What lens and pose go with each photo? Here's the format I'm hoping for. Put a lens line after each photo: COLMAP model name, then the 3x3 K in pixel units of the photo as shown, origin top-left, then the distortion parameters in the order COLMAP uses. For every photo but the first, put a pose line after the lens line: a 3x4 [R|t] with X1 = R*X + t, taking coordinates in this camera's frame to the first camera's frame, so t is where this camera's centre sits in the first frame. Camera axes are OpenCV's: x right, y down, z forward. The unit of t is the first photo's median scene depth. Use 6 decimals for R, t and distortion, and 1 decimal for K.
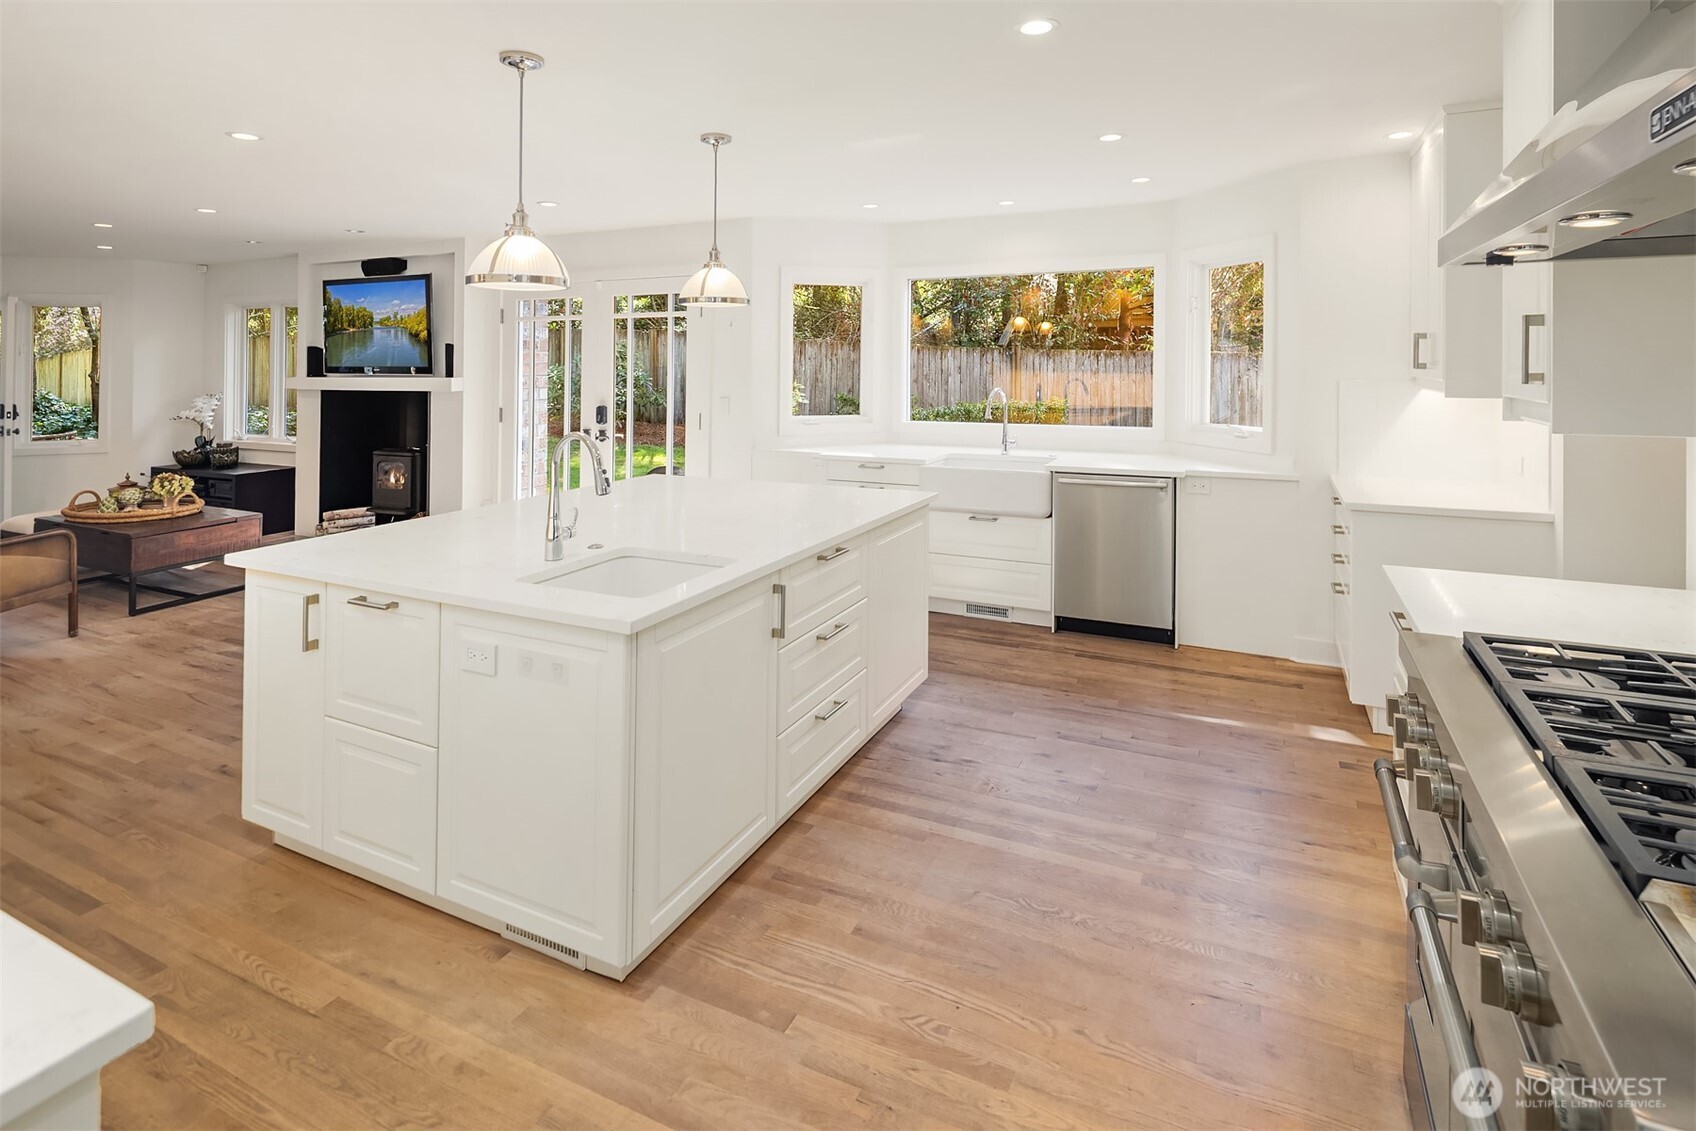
lens RADIAL K [[832.4, 0, 844.2], [0, 832.4, 475.8], [0, 0, 1]] dist [0.014726, 0.000036]
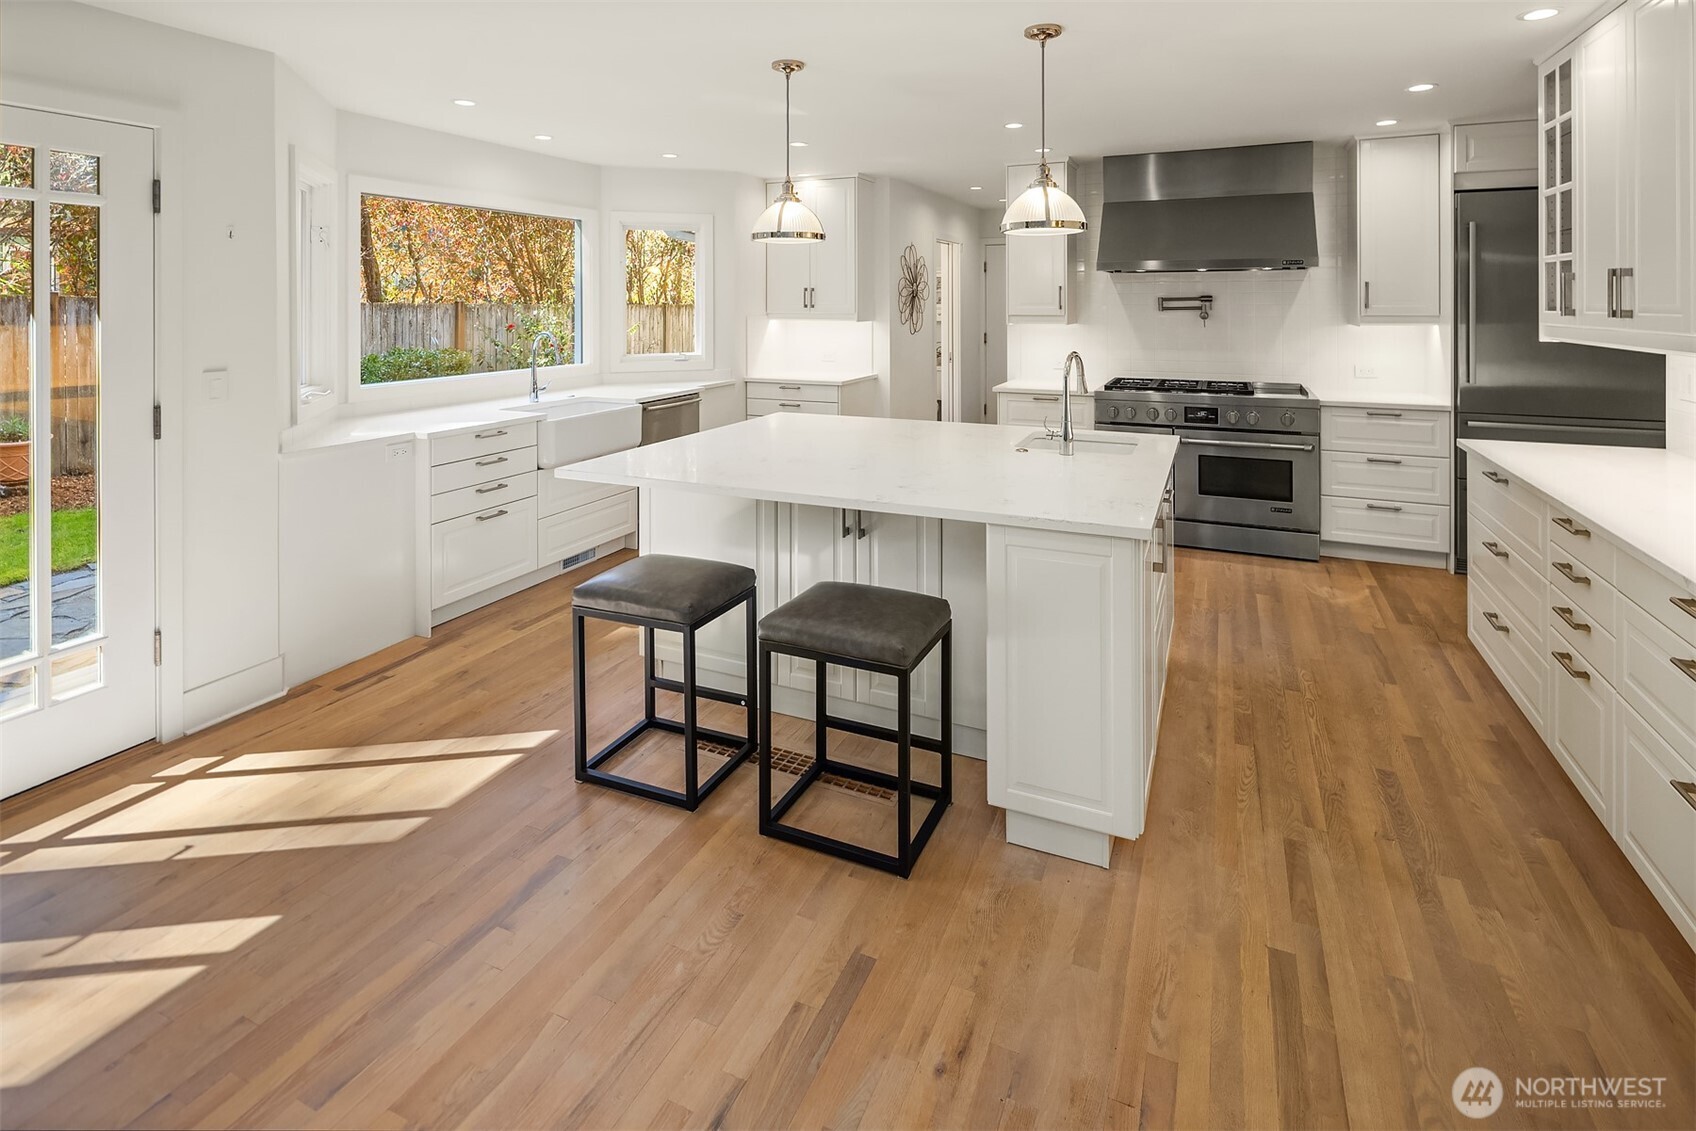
lens RADIAL K [[832.4, 0, 844.2], [0, 832.4, 475.8], [0, 0, 1]] dist [0.014726, 0.000036]
pose [[-0.049267, -0.195484, 0.979469, -0.674336], [0.146112, 0.968699, 0.200684, -0.072658], [-0.988041, 0.152999, -0.019163, 0.582009]]
